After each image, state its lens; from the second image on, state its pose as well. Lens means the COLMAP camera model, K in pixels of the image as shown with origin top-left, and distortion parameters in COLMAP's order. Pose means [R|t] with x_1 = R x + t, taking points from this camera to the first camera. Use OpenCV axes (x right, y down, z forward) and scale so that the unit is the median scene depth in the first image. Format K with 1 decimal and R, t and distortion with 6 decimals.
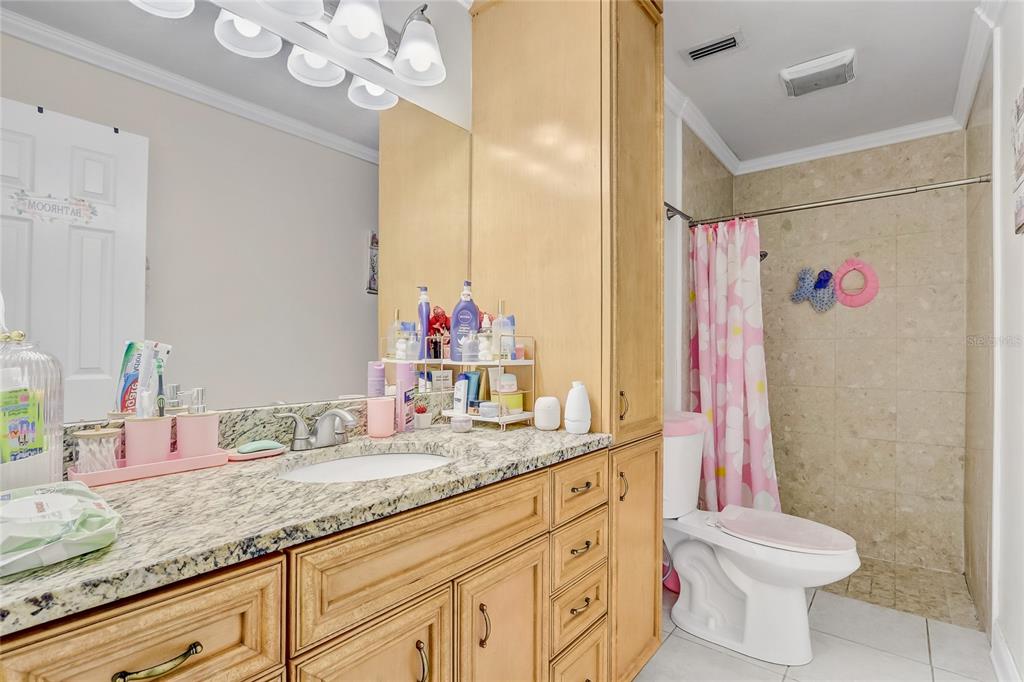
lens RADIAL K [[478.9, 0, 508.9], [0, 478.9, 344.9], [0, 0, 1]] dist [-0.002899, -0.001206]
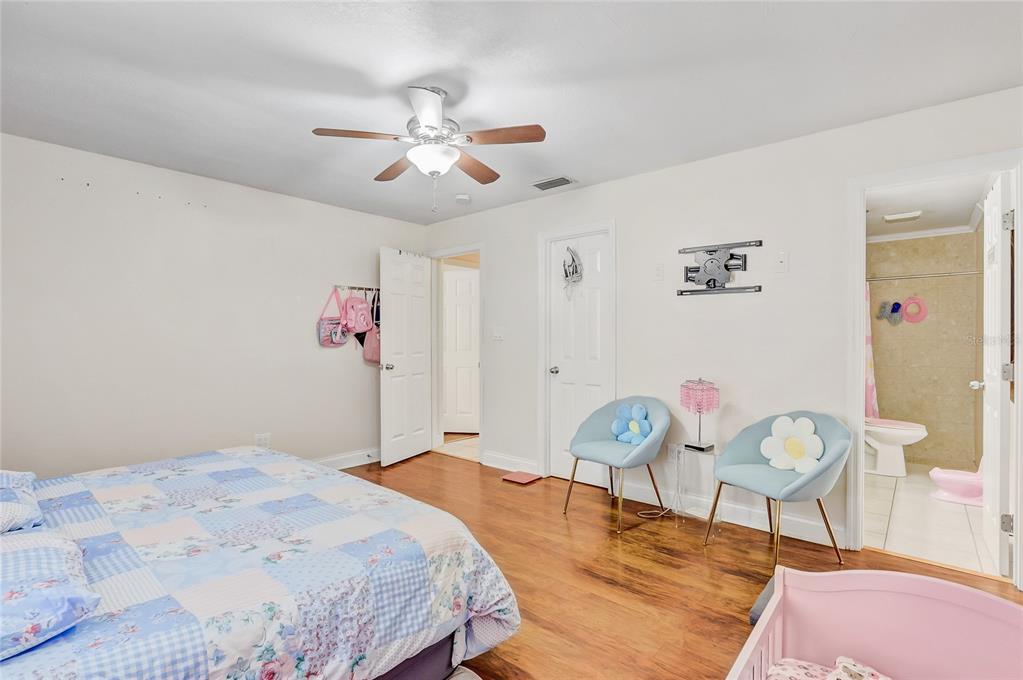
lens RADIAL K [[479.1, 0, 511.5], [0, 479.1, 340.0], [0, 0, 1]] dist [0.000267, 0.000241]
pose [[0.999739, 0.000717, -0.022851, -0.825059], [-0.000713, 1.000000, 0.000202, -0.012871], [0.022851, -0.000185, 0.999739, -0.927704]]
